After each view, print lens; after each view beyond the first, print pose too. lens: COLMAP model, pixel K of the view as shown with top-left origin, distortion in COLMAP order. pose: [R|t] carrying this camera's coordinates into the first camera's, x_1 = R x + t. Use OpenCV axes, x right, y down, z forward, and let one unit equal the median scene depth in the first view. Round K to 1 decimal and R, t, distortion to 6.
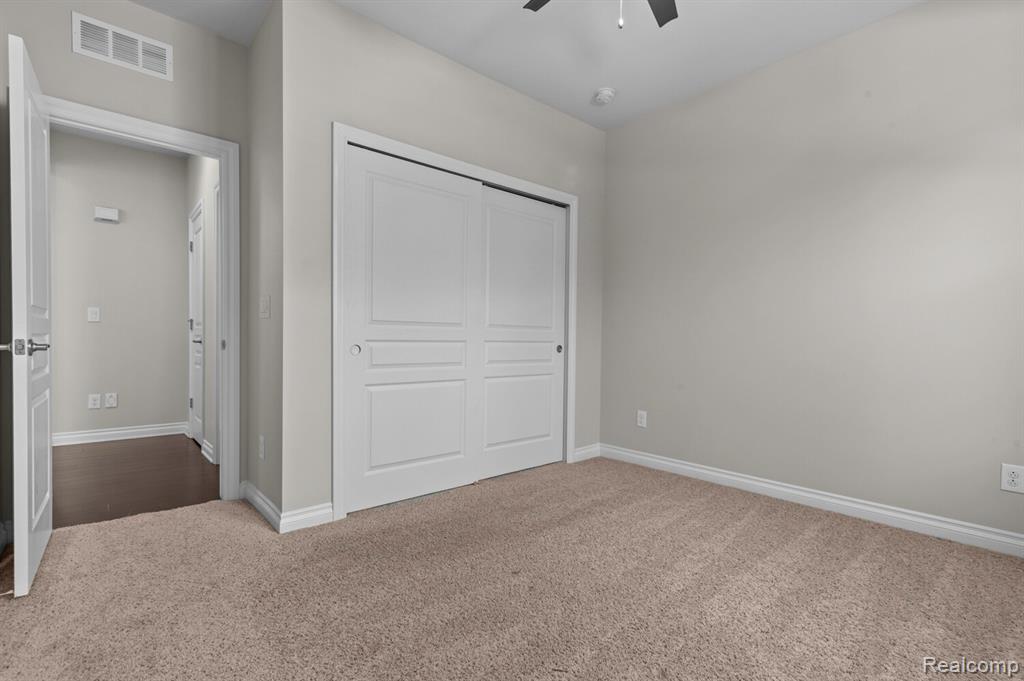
lens RADIAL K [[466.7, 0, 520.1], [0, 466.7, 344.3], [0, 0, 1]] dist [0.012292, -0.000458]
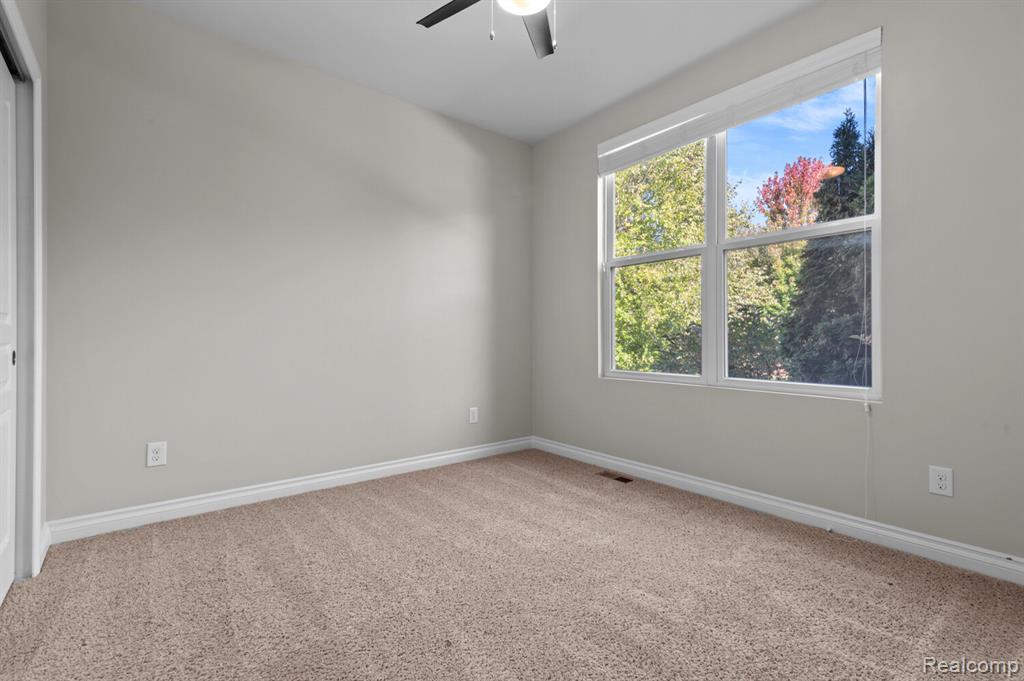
lens RADIAL K [[466.7, 0, 519.1], [0, 466.7, 334.3], [0, 0, 1]] dist [0.012292, -0.000458]
pose [[0.064893, -0.004669, 0.997881, -0.525680], [0.012587, 0.999913, 0.003860, -0.016290], [-0.997813, 0.012309, 0.064946, 0.563321]]
